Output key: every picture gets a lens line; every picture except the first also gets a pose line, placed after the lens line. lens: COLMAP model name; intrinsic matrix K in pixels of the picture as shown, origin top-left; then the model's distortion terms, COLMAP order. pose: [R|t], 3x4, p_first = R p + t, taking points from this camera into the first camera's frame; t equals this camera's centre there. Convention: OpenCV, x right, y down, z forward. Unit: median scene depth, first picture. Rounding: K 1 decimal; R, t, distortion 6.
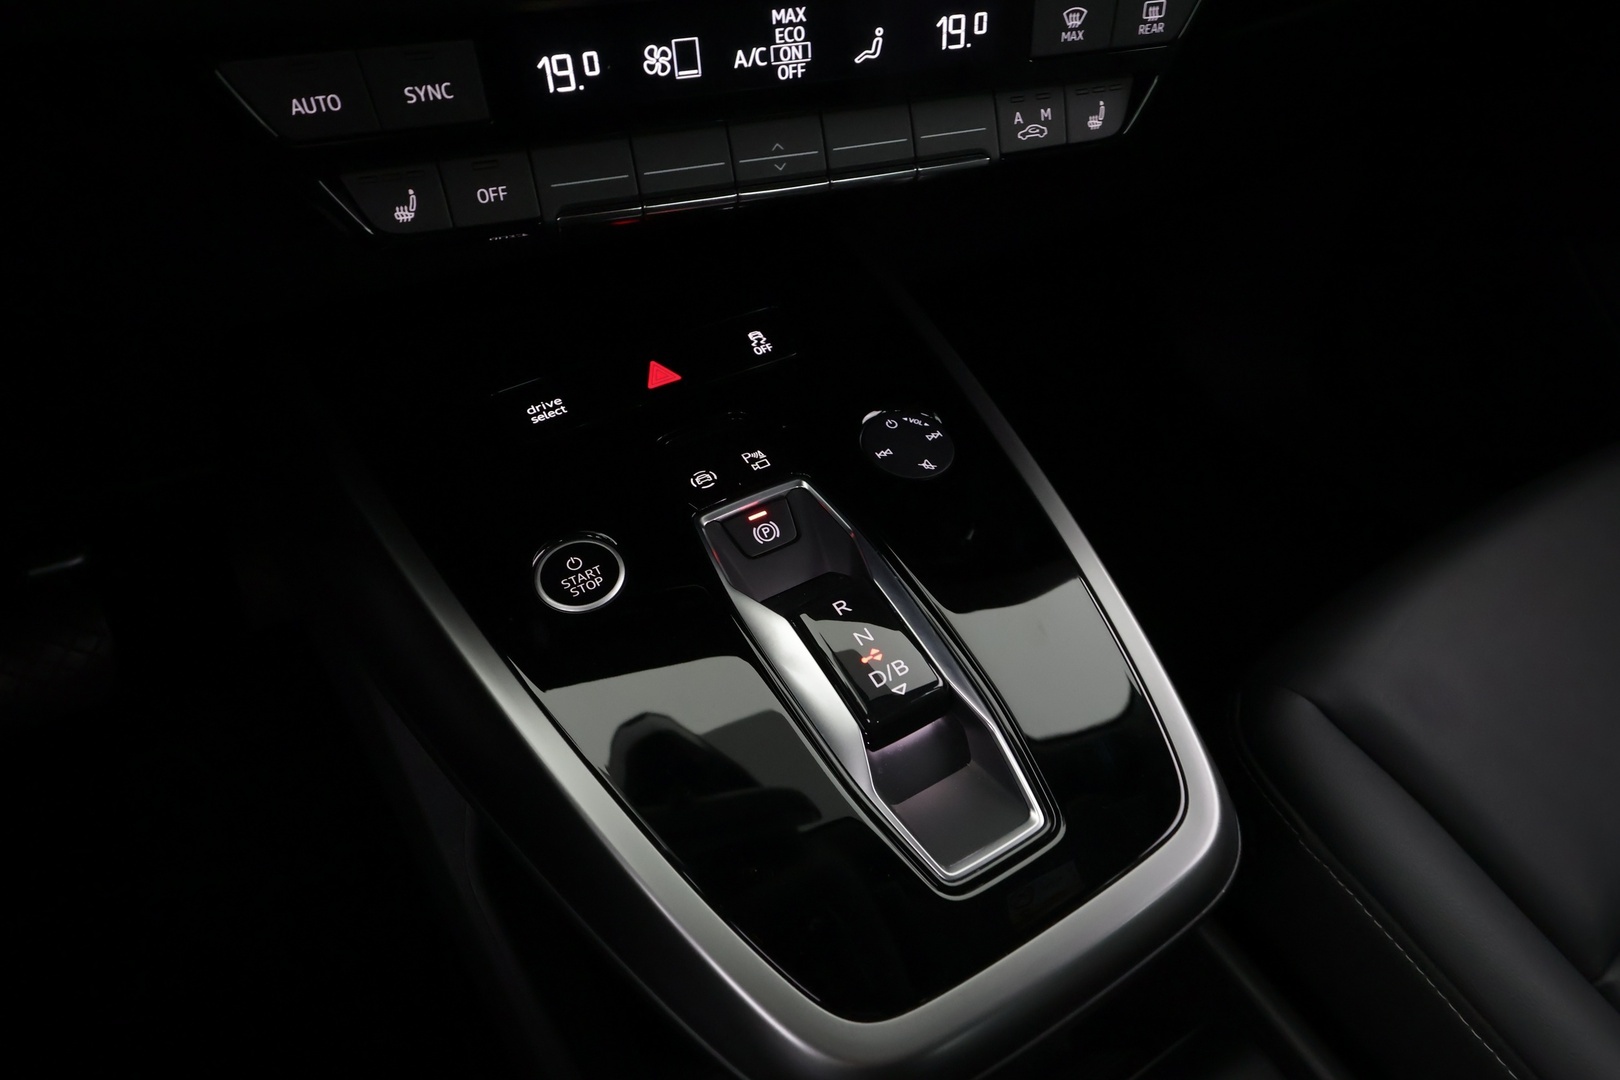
lens RADIAL K [[981.5, 0, 817.6], [0, 981.5, 538.6], [0, 0, 1]] dist [-0.000742, 0.001394]
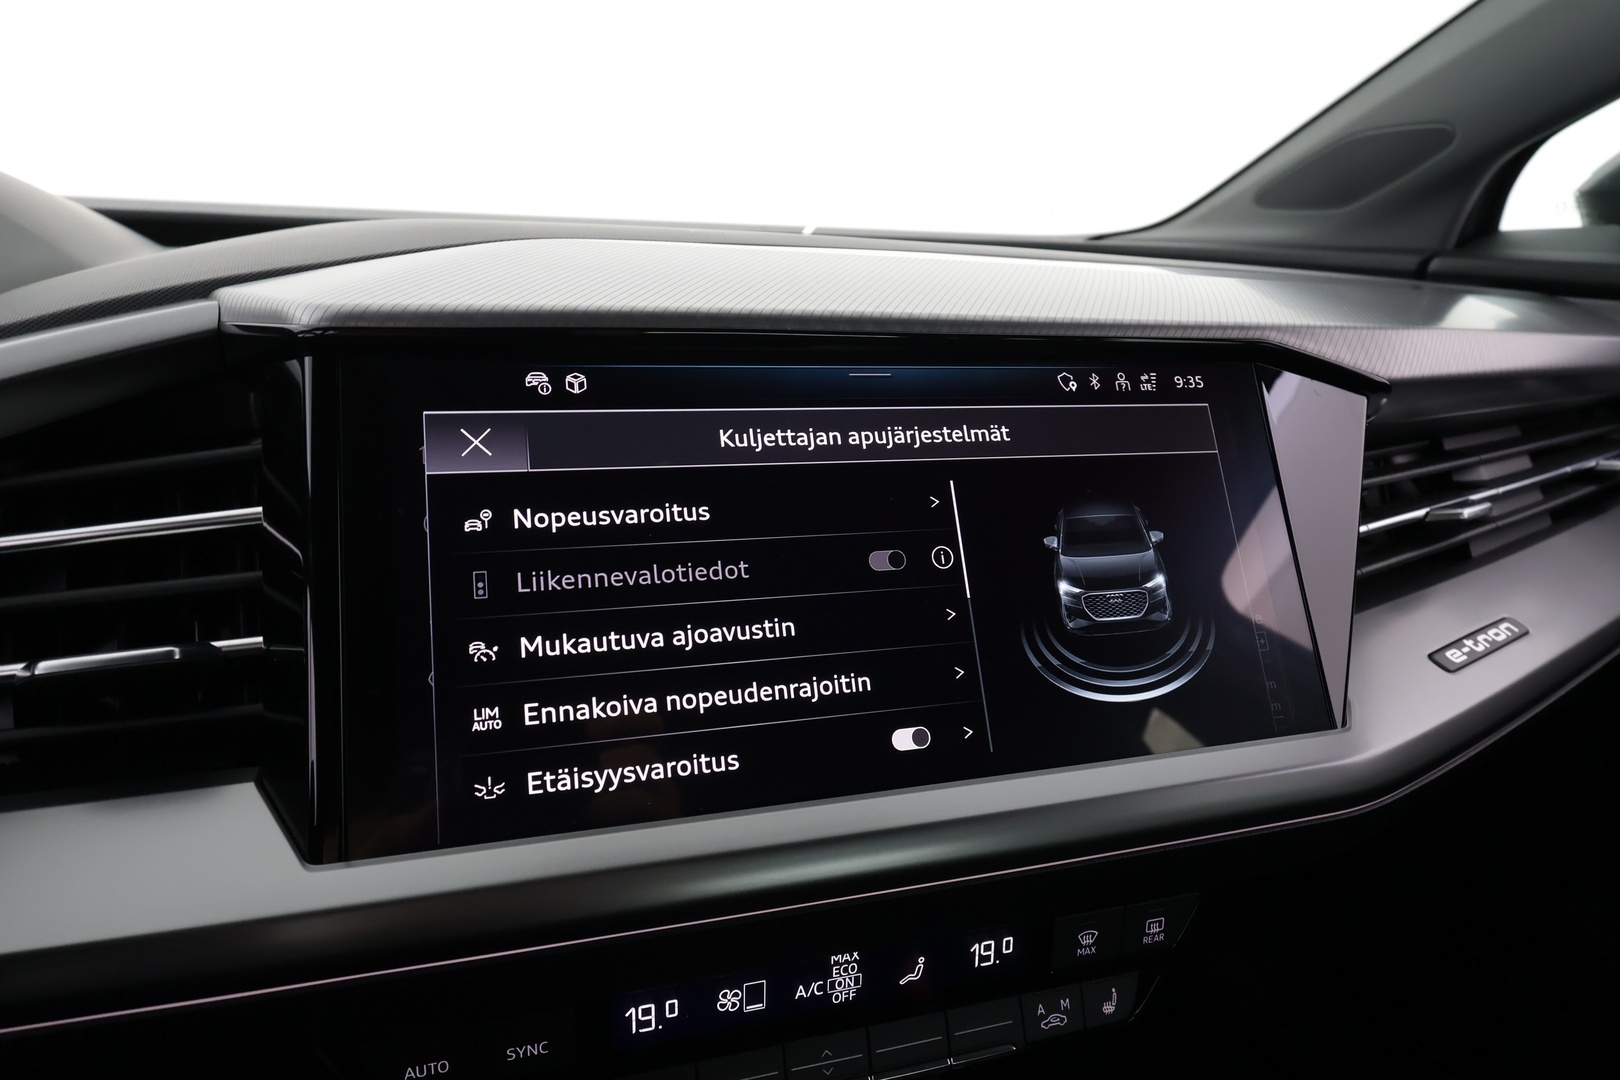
lens RADIAL K [[981.5, 0, 816.7], [0, 981.5, 525.4], [0, 0, 1]] dist [-0.000742, 0.001394]
pose [[0.998338, 0.057566, 0.002595, -0.089150], [-0.051344, 0.909062, -0.413484, -0.483255], [-0.026162, 0.412664, 0.910508, -0.248368]]
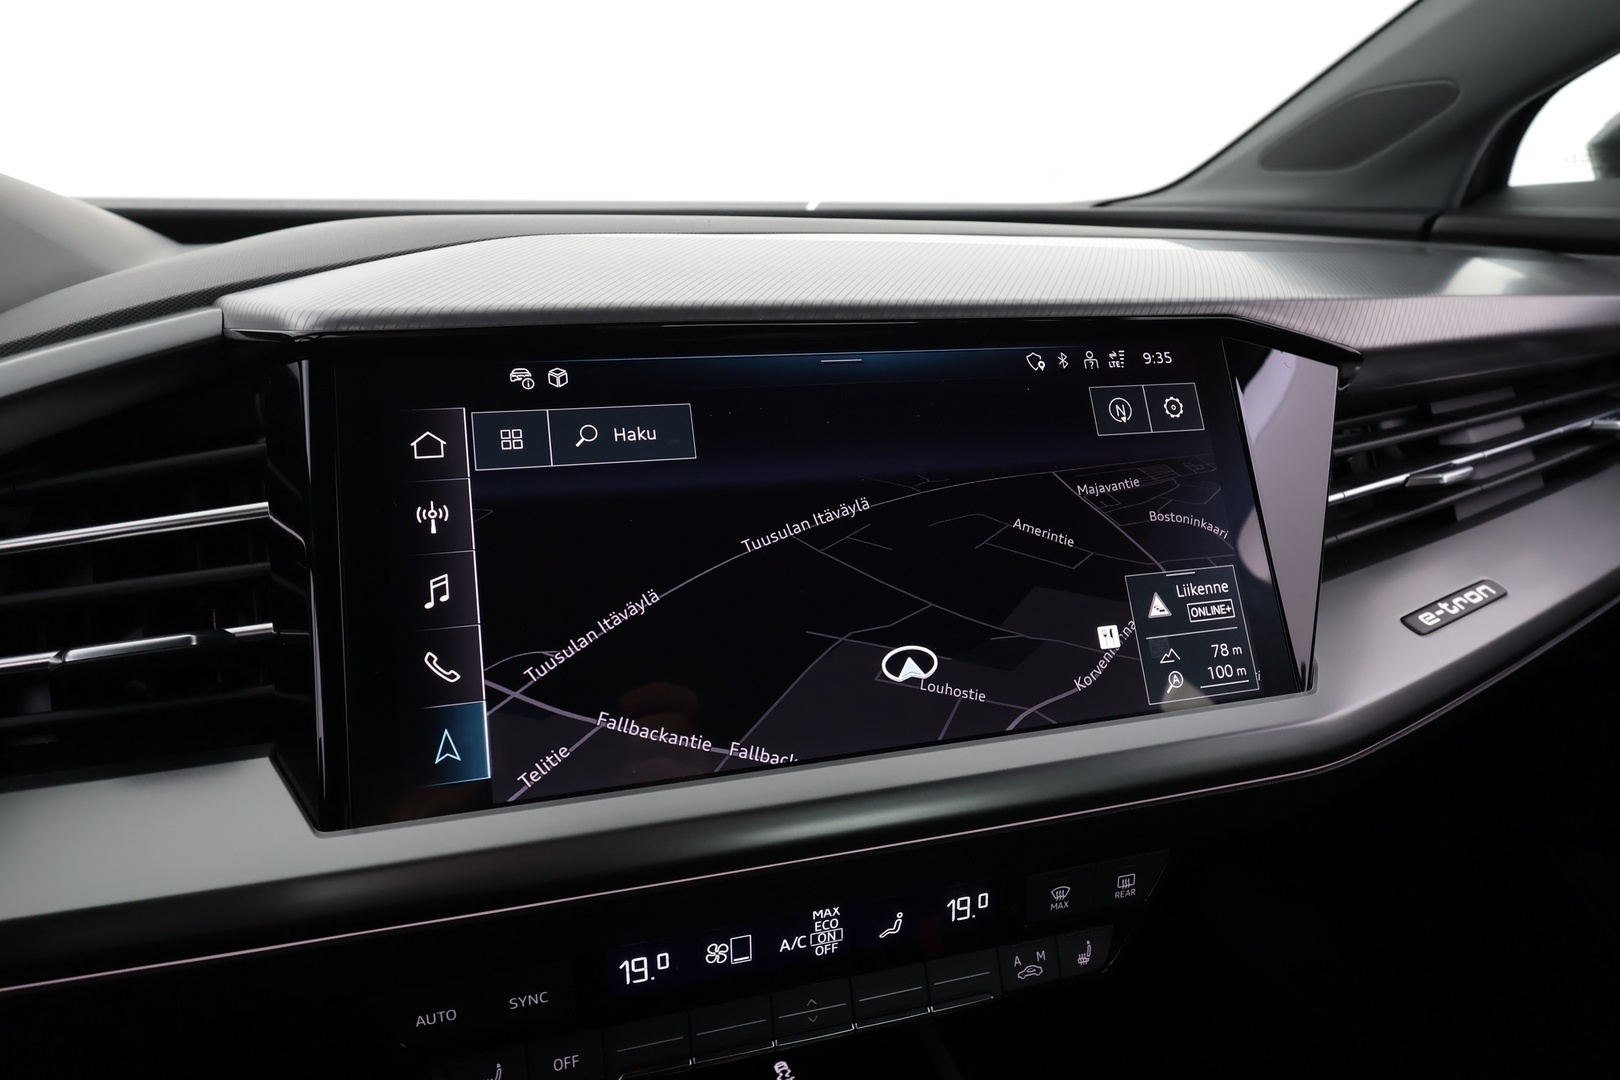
lens RADIAL K [[981.5, 0, 817.6], [0, 981.5, 524.0], [0, 0, 1]] dist [-0.000742, 0.001394]
pose [[0.998984, 0.037334, -0.025250, -0.025569], [-0.044173, 0.922306, -0.383928, -0.477882], [0.008955, 0.384653, 0.923018, -0.304554]]
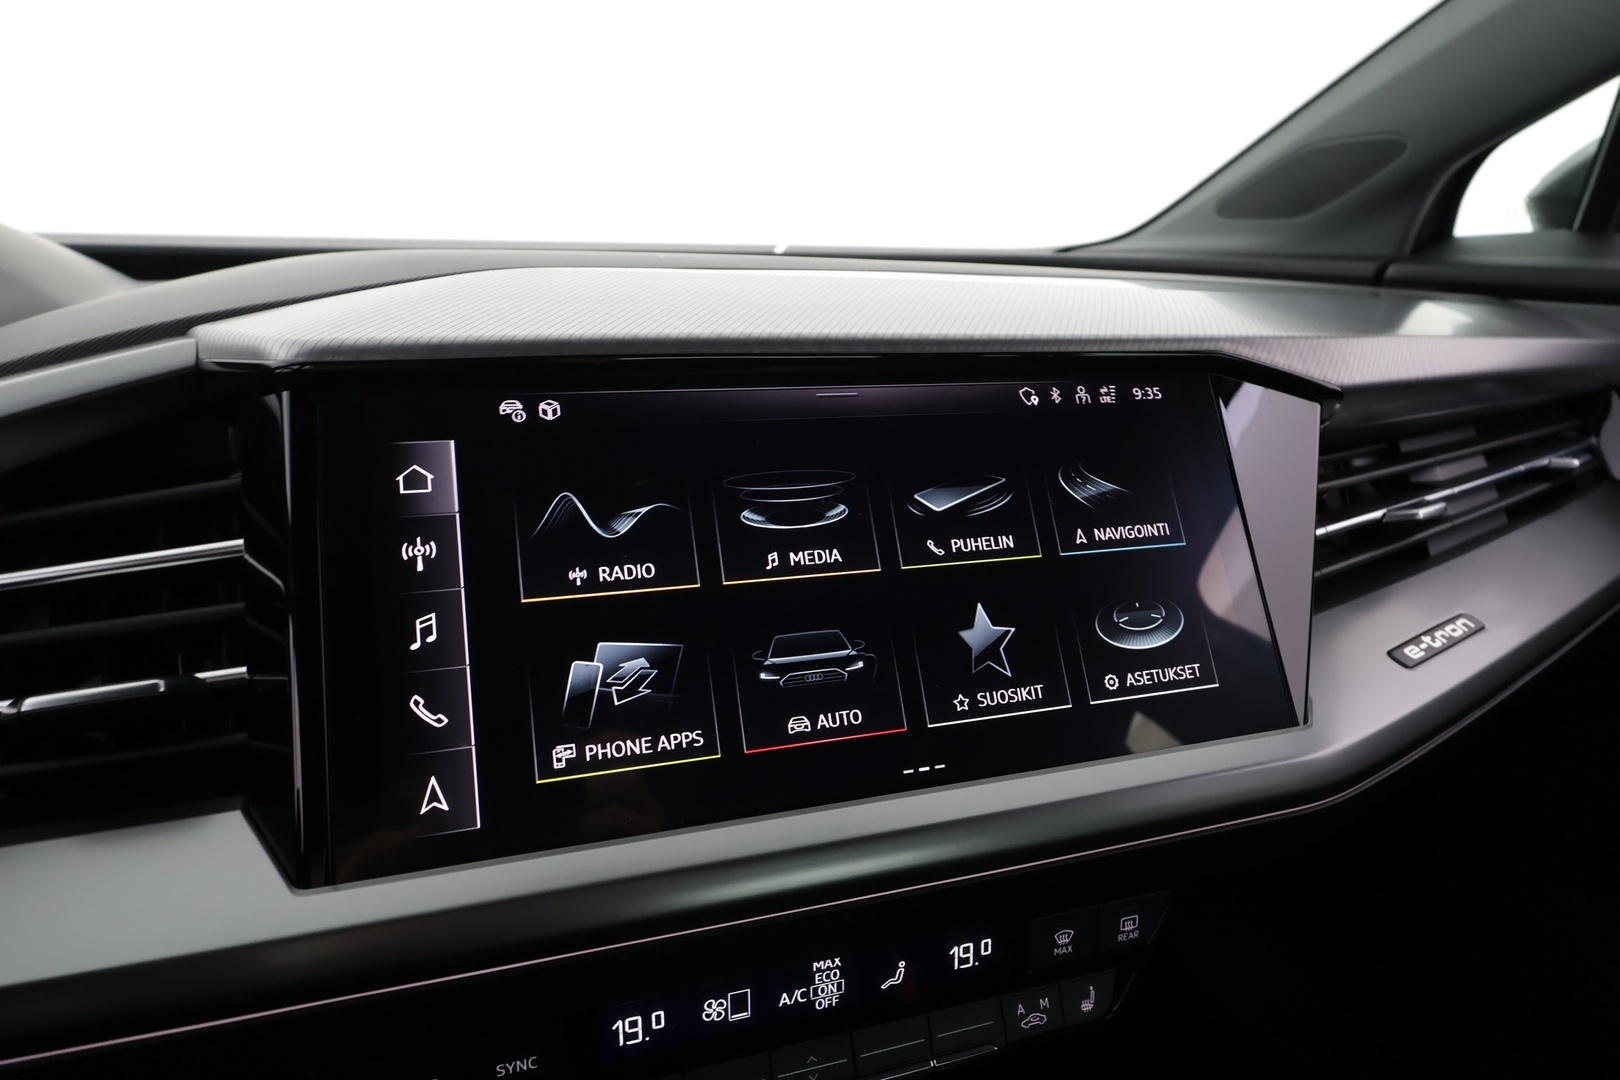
lens RADIAL K [[981.5, 0, 817.7], [0, 981.5, 528.7], [0, 0, 1]] dist [-0.000742, 0.001394]
pose [[0.999322, 0.031109, 0.019708, -0.075340], [-0.019807, 0.905204, -0.424516, -0.473735], [-0.031046, 0.423838, 0.905206, -0.277314]]
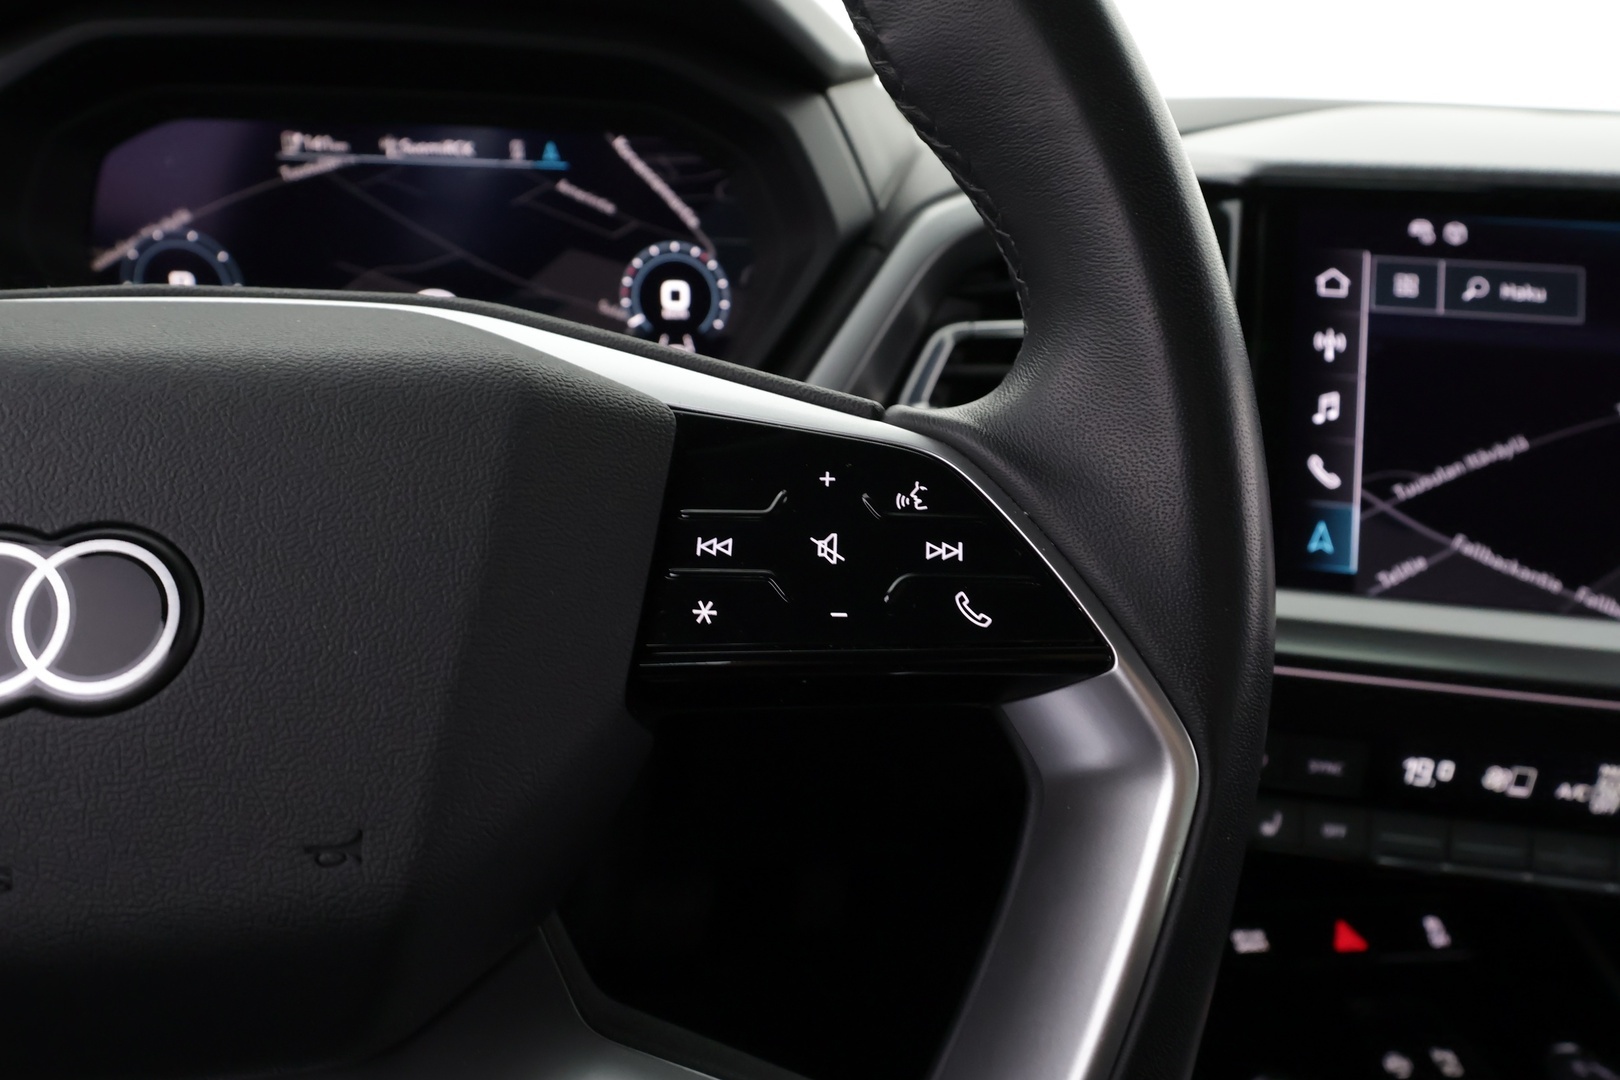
lens RADIAL K [[981.5, 0, 810.0], [0, 981.5, 545.4], [0, 0, 1]] dist [-0.000742, 0.001394]
pose [[0.897022, 0.219181, -0.383812, -0.517771], [-0.325298, 0.915278, -0.237585, -0.144077], [0.299220, 0.337973, 0.892324, -0.536441]]
